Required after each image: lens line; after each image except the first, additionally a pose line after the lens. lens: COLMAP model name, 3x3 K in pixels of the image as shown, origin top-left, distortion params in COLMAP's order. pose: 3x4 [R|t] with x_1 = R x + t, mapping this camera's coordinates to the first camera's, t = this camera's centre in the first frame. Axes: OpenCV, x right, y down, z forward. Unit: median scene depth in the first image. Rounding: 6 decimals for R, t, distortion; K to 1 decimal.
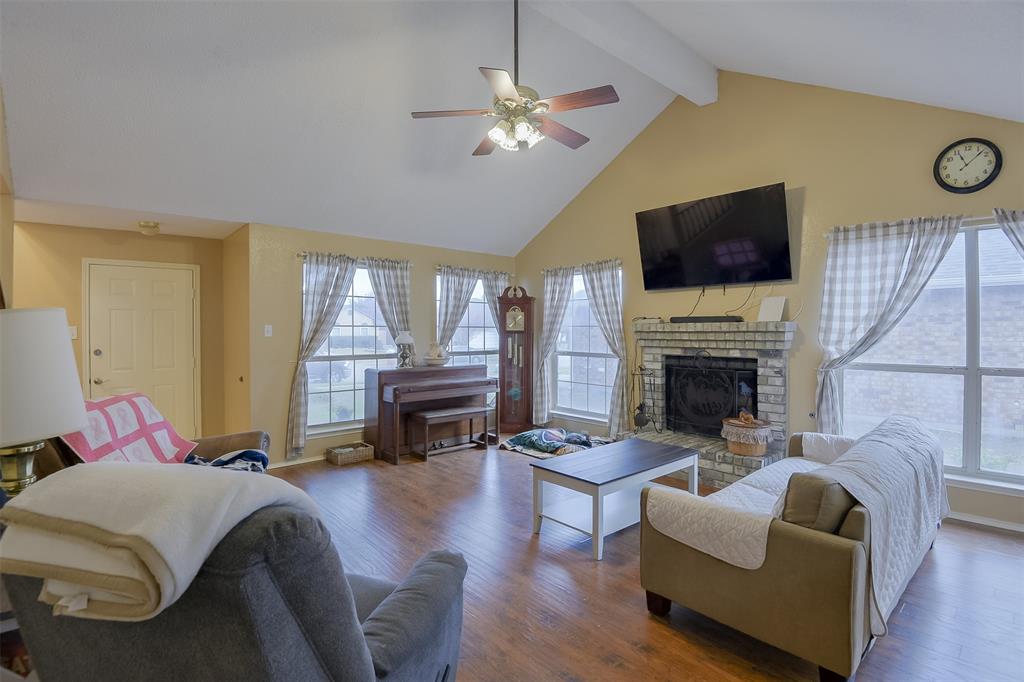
lens RADIAL K [[491.1, 0, 515.2], [0, 491.1, 333.5], [0, 0, 1]] dist [-0.042175, -0.001990]
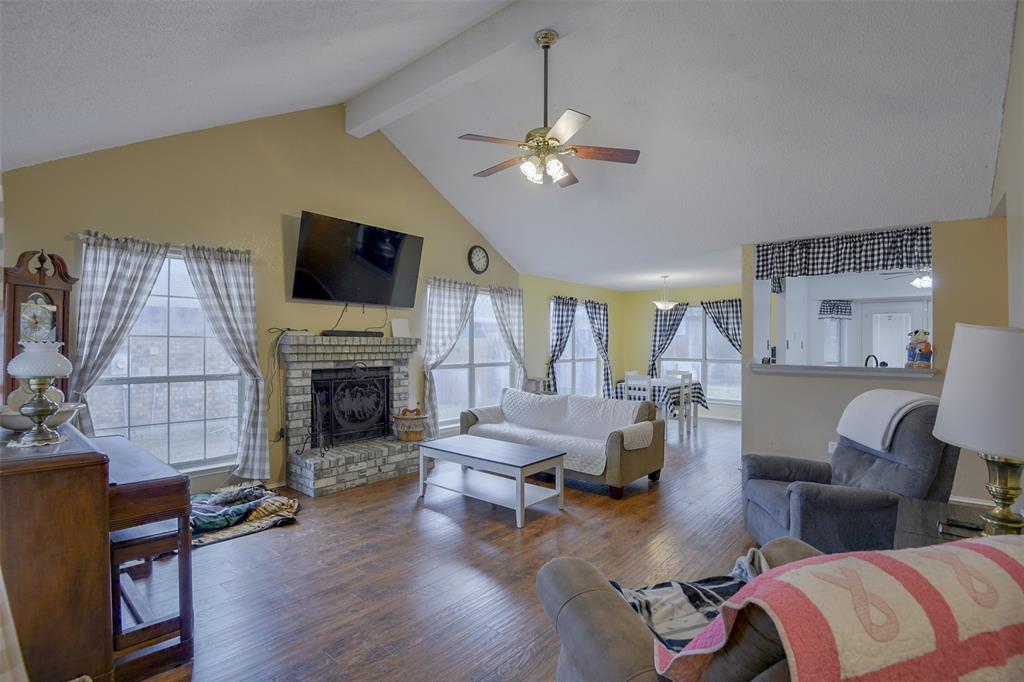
lens RADIAL K [[491.1, 0, 491.1], [0, 491.1, 345.5], [0, 0, 1]] dist [-0.042175, -0.001990]
pose [[-0.138005, -0.000320, 0.990432, -0.633432], [0.002837, 0.999996, 0.000718, -0.002329], [-0.990428, 0.002909, -0.138003, 0.738813]]
